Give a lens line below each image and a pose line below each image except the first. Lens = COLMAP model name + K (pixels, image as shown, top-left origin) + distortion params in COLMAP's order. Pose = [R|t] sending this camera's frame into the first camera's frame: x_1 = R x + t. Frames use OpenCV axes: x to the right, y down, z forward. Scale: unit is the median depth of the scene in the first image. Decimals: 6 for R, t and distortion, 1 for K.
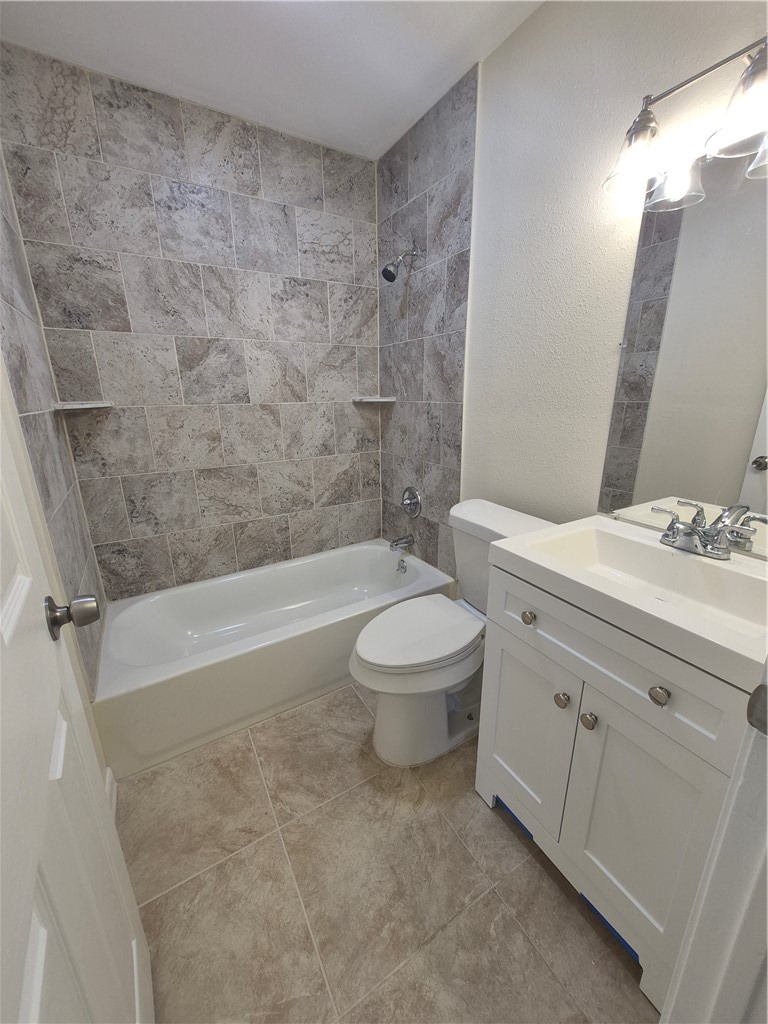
lens RADIAL K [[401.0, 0, 394.7], [0, 401.0, 506.3], [0, 0, 1]] dist [0.002253, -0.001064]
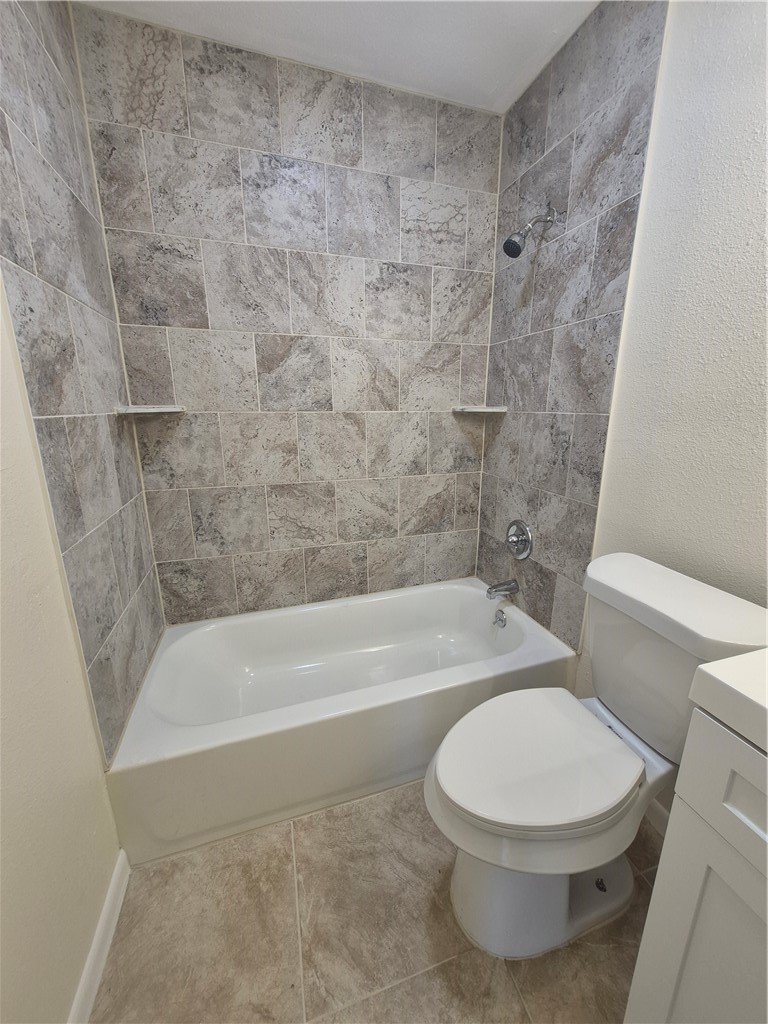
lens RADIAL K [[401.0, 0, 394.0], [0, 401.0, 504.8], [0, 0, 1]] dist [0.002253, -0.001064]
pose [[0.972925, 0.066091, -0.221469, -0.036307], [-0.073826, 0.996910, -0.026824, -0.053311], [0.219012, 0.042448, 0.974798, 0.244719]]
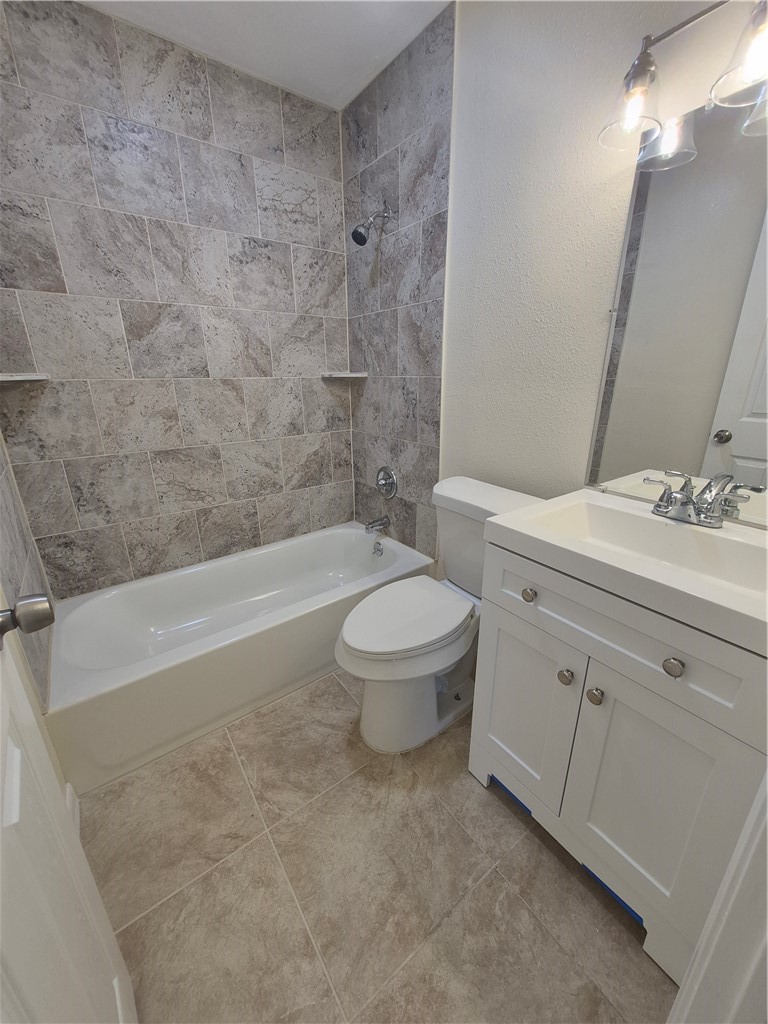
lens RADIAL K [[401.0, 0, 394.2], [0, 401.0, 505.6], [0, 0, 1]] dist [0.002253, -0.001064]
pose [[0.995123, -0.029122, 0.094247, -0.044379], [0.025495, 0.998896, 0.039464, 0.010684], [-0.095292, -0.036869, 0.994766, 0.048560]]
